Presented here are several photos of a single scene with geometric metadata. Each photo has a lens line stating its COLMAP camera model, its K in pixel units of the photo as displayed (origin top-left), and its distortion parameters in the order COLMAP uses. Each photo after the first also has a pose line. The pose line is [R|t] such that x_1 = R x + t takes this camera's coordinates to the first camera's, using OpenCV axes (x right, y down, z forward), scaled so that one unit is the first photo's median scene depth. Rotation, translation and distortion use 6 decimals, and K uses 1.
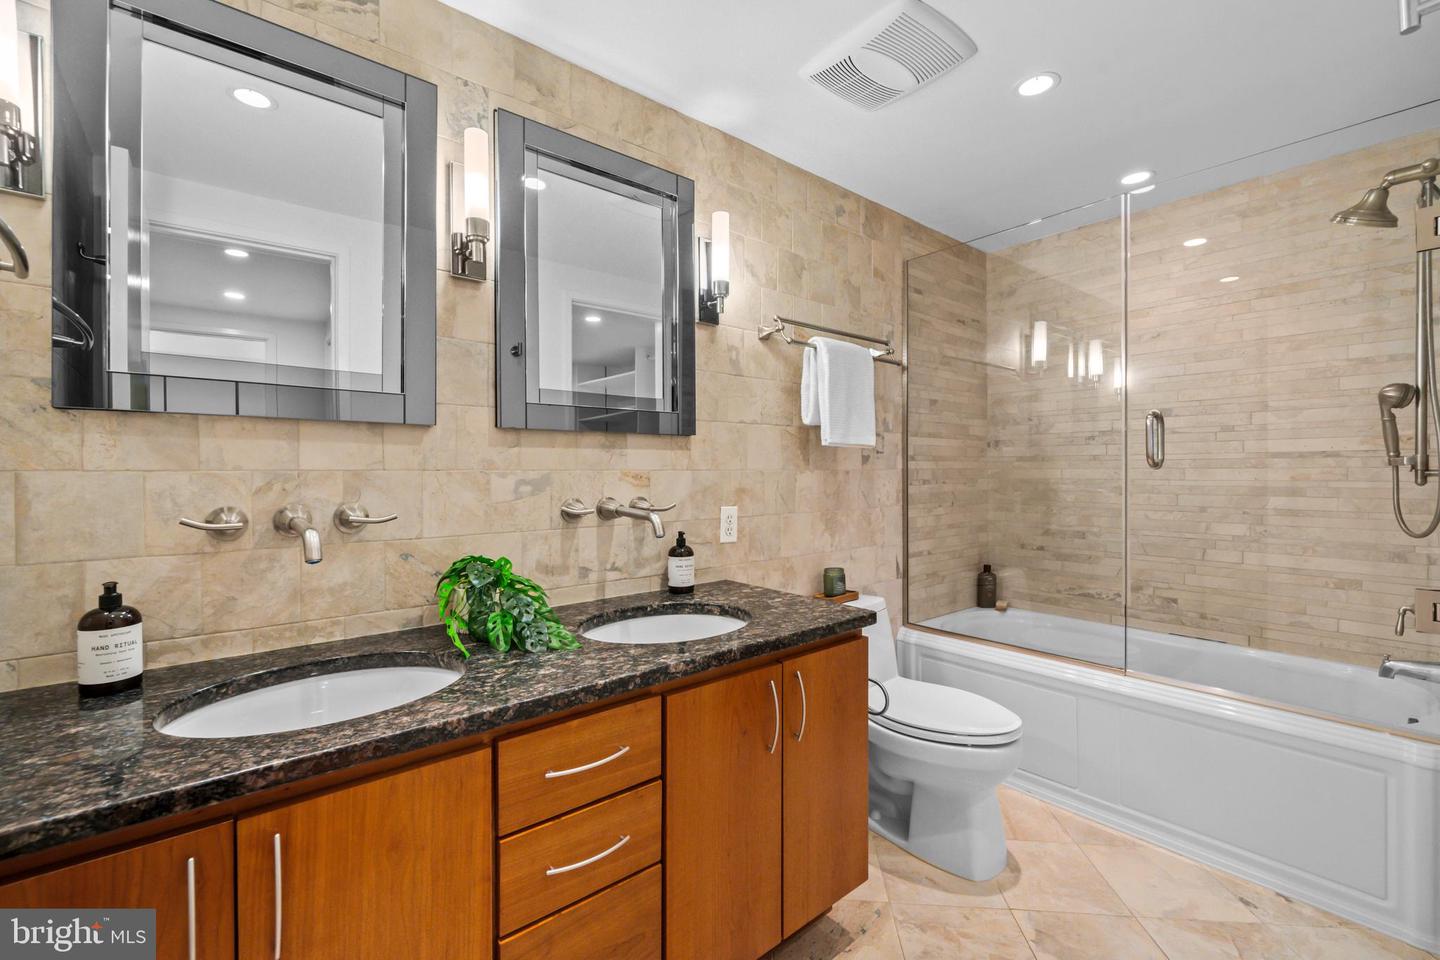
lens RADIAL K [[614.8, 0, 715.9], [0, 614.8, 475.3], [0, 0, 1]] dist [-0.001303, 0.000045]
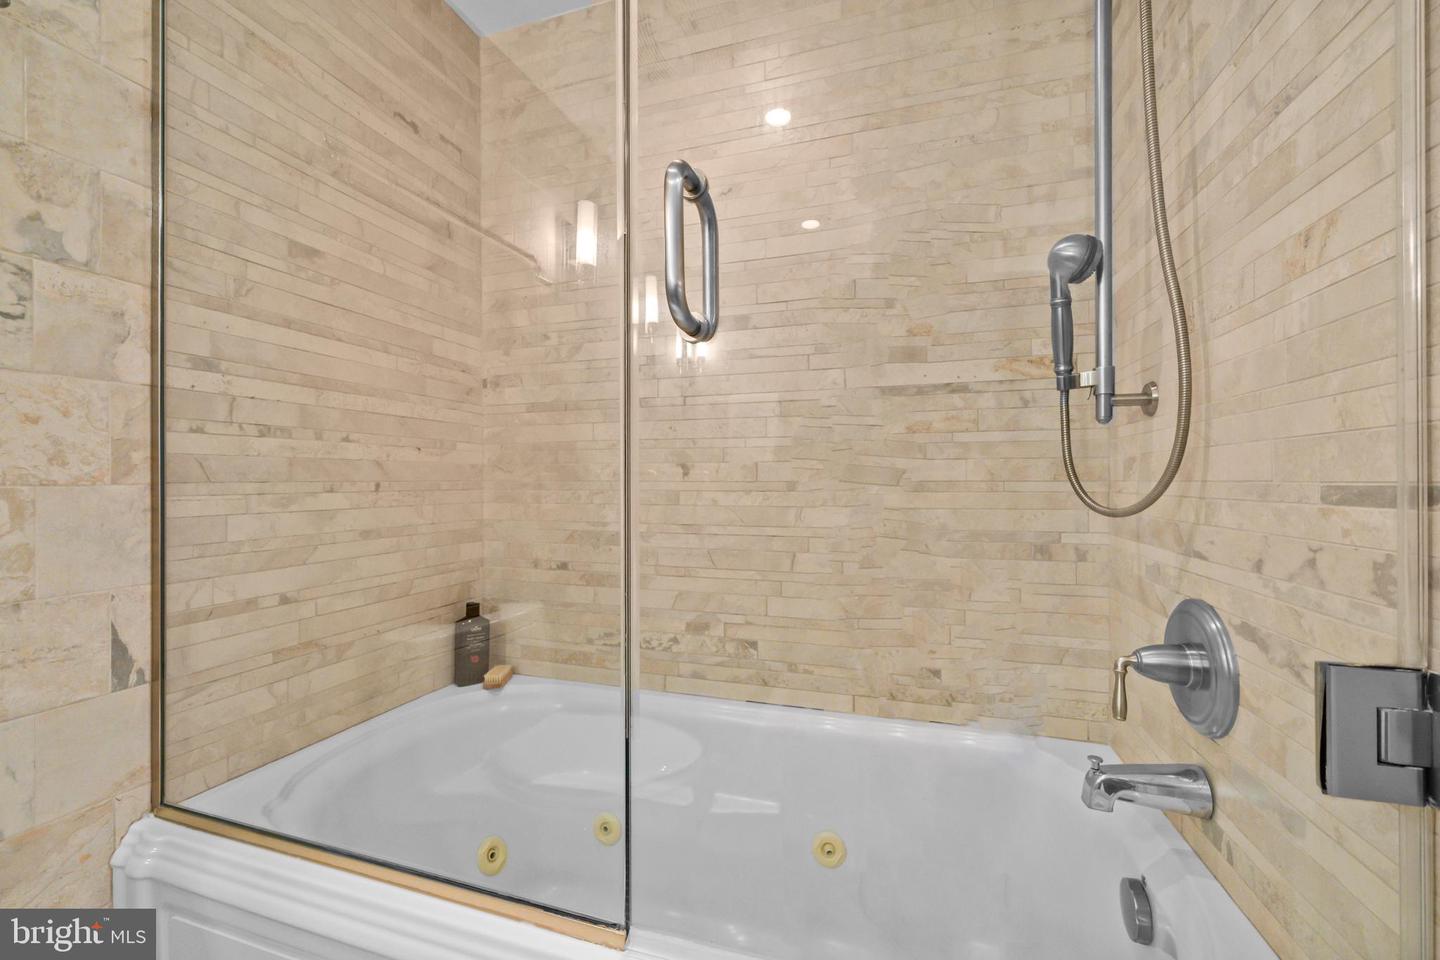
lens RADIAL K [[614.2, 0, 720.0], [0, 614.2, 480.0], [0, 0, 1]] dist [-0.001089, 0.000240]
pose [[0.844138, 0.000571, 0.536126, 0.397110], [0.002933, 0.999980, -0.005684, 0.050004], [-0.536118, 0.006370, 0.844119, 0.511029]]
